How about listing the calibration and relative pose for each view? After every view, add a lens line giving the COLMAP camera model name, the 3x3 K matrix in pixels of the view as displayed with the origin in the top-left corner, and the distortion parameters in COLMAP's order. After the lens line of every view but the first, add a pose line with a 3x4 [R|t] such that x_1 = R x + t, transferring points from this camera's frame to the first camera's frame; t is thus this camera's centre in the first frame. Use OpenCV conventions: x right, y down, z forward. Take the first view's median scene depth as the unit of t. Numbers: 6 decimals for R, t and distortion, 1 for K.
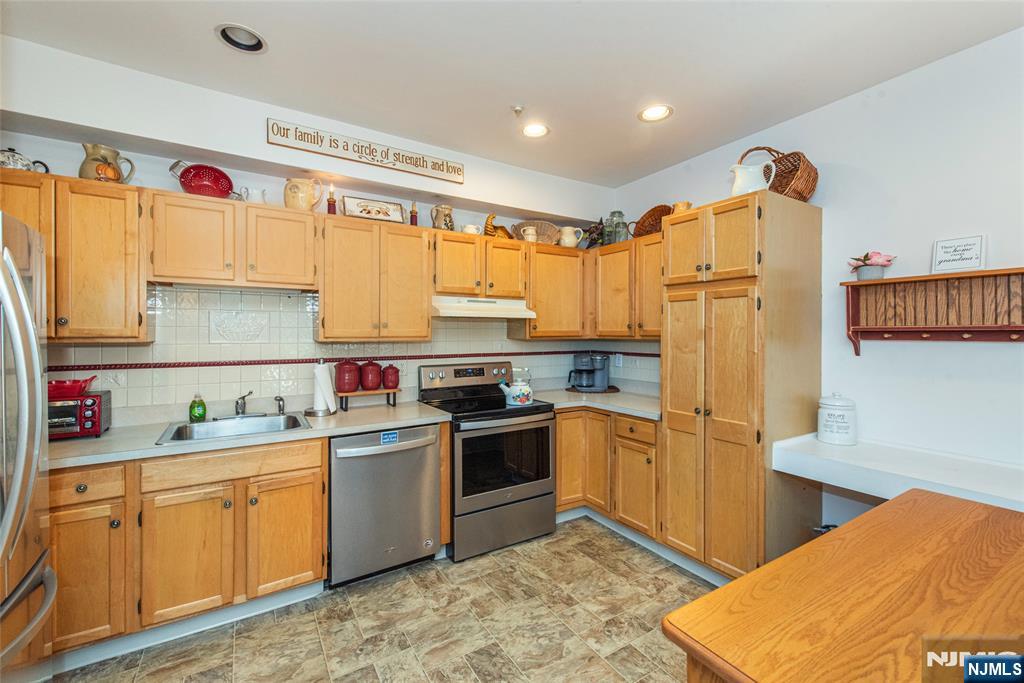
lens RADIAL K [[411.2, 0, 487.7], [0, 411.2, 331.4], [0, 0, 1]] dist [0.005085, -0.003659]
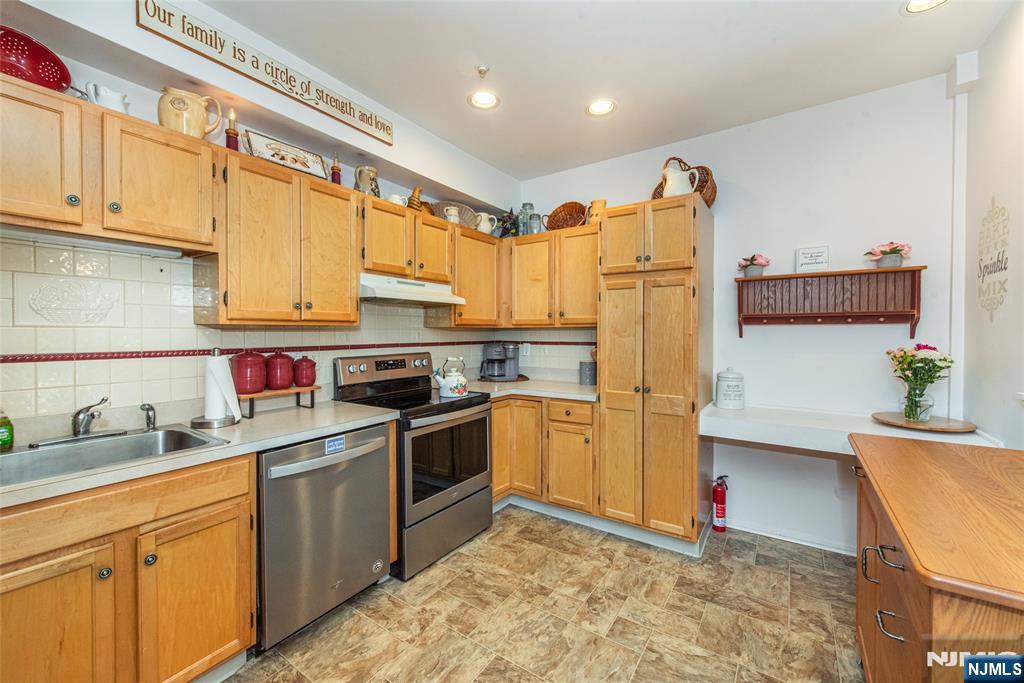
lens RADIAL K [[411.2, 0, 489.4], [0, 411.2, 335.8], [0, 0, 1]] dist [0.005085, -0.003659]
pose [[0.915953, -0.003234, 0.401272, -0.277794], [-0.002488, 0.999903, 0.013740, 0.035531], [-0.401277, -0.013583, 0.915856, 0.152333]]
